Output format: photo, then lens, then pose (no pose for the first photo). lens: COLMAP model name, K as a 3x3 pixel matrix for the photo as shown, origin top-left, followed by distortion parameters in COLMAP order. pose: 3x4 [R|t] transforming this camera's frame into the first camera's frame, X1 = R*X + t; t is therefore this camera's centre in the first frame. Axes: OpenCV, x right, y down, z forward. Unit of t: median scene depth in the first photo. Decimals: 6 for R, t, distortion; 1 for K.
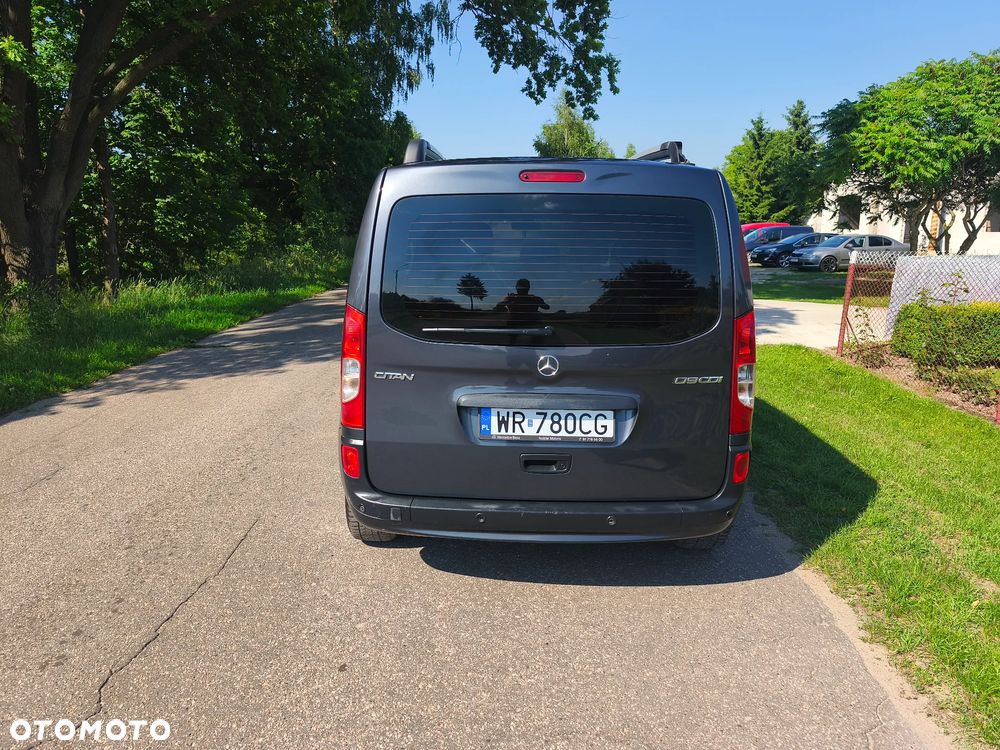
lens RADIAL K [[689.3, 0, 490.2], [0, 689.3, 369.2], [0, 0, 1]] dist [0.012854, -0.023634]
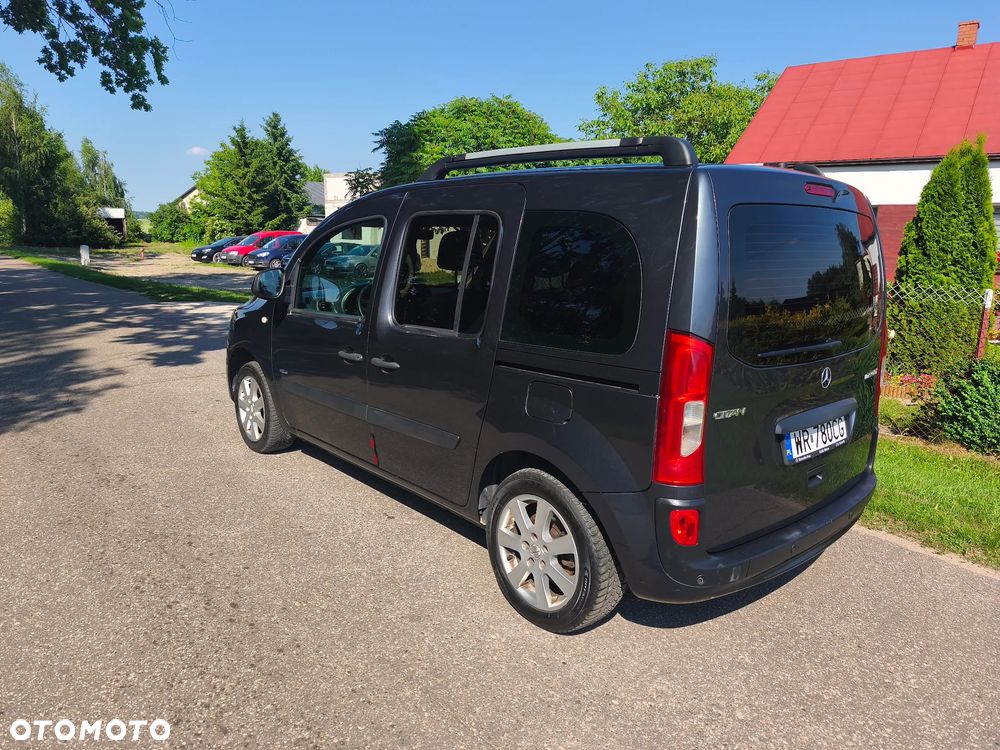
lens RADIAL K [[689.3, 0, 494.9], [0, 689.3, 369.6], [0, 0, 1]] dist [0.012854, -0.023634]
pose [[0.739706, -0.120146, 0.662118, -0.132067], [0.126291, 0.991235, 0.038777, -0.016645], [-0.660973, 0.054936, 0.748396, 0.078934]]
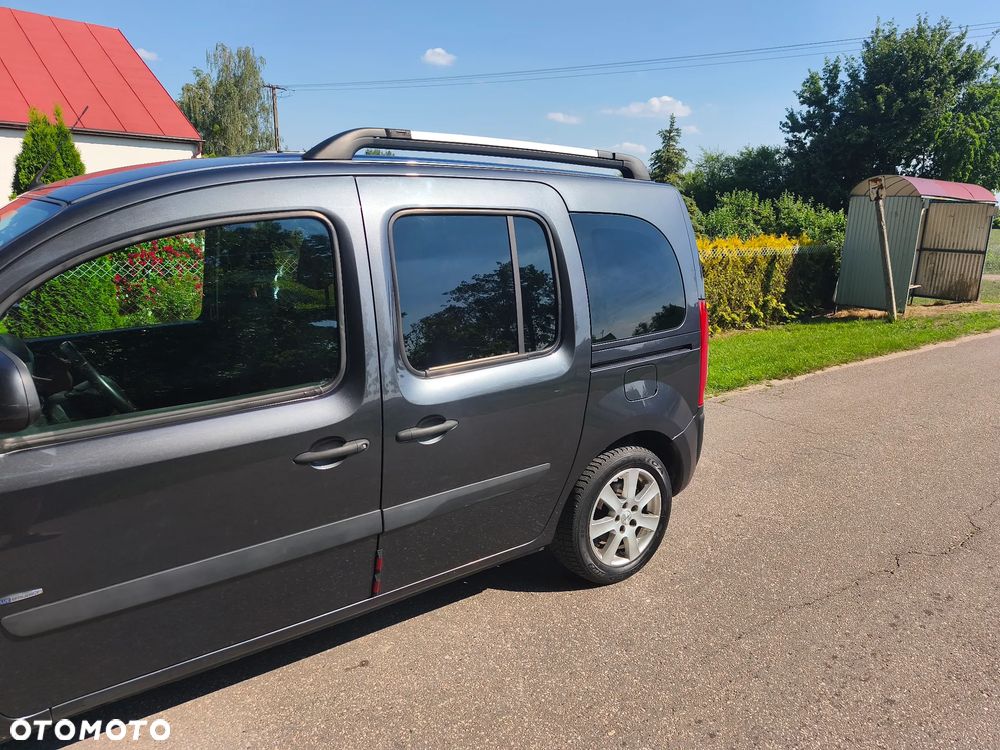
lens RADIAL K [[689.3, 0, 498.8], [0, 689.3, 380.8], [0, 0, 1]] dist [0.012854, -0.023634]
pose [[-0.605430, -0.196257, 0.771322, -0.136554], [0.153405, 0.922174, 0.355051, -0.064483], [-0.780975, 0.333283, -0.528205, 0.280607]]
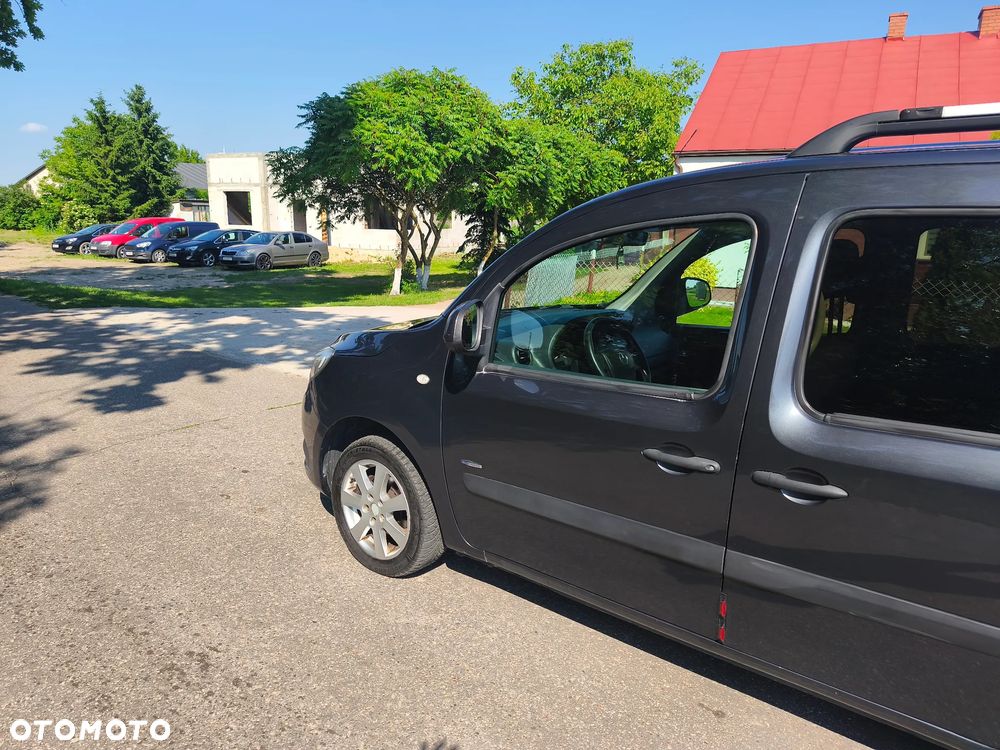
lens RADIAL K [[689.3, 0, 495.7], [0, 689.3, 380.2], [0, 0, 1]] dist [0.012854, -0.023634]
pose [[0.612600, -0.166960, 0.772558, -0.135740], [0.148348, 0.984352, 0.095098, -0.045200], [-0.776346, 0.056351, 0.627783, 0.200037]]
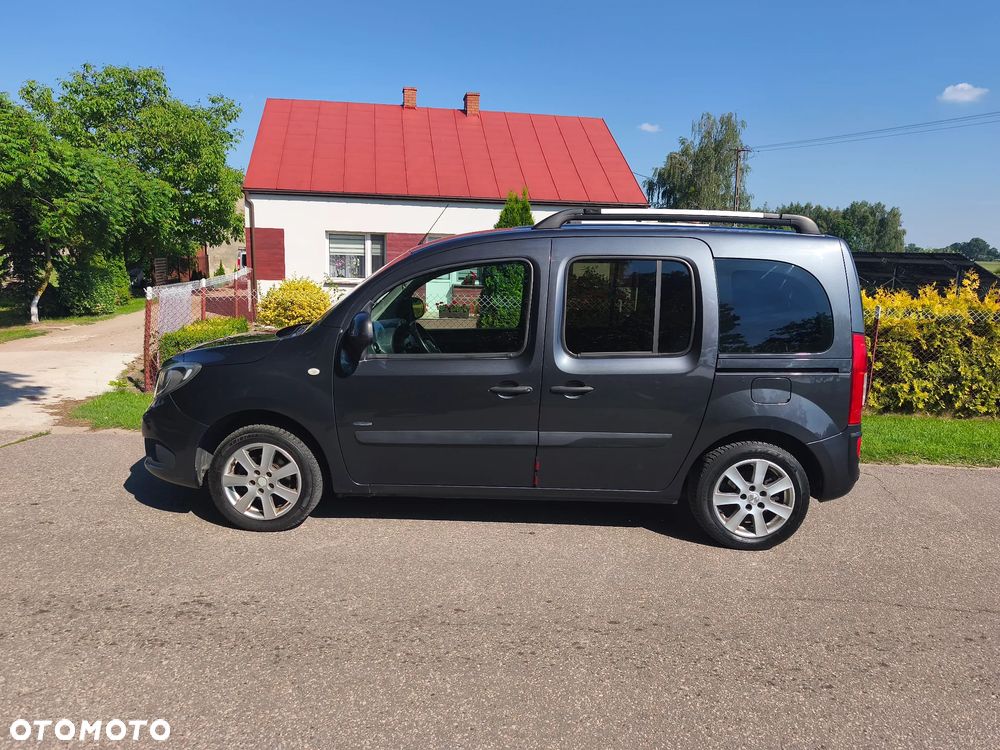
lens RADIAL K [[689.3, 0, 485.8], [0, 689.3, 378.0], [0, 0, 1]] dist [0.012854, -0.023634]
pose [[0.017730, -0.168536, 0.985536, -0.232064], [0.191819, 0.967955, 0.162079, -0.055188], [-0.981270, 0.186171, 0.049490, 0.242957]]
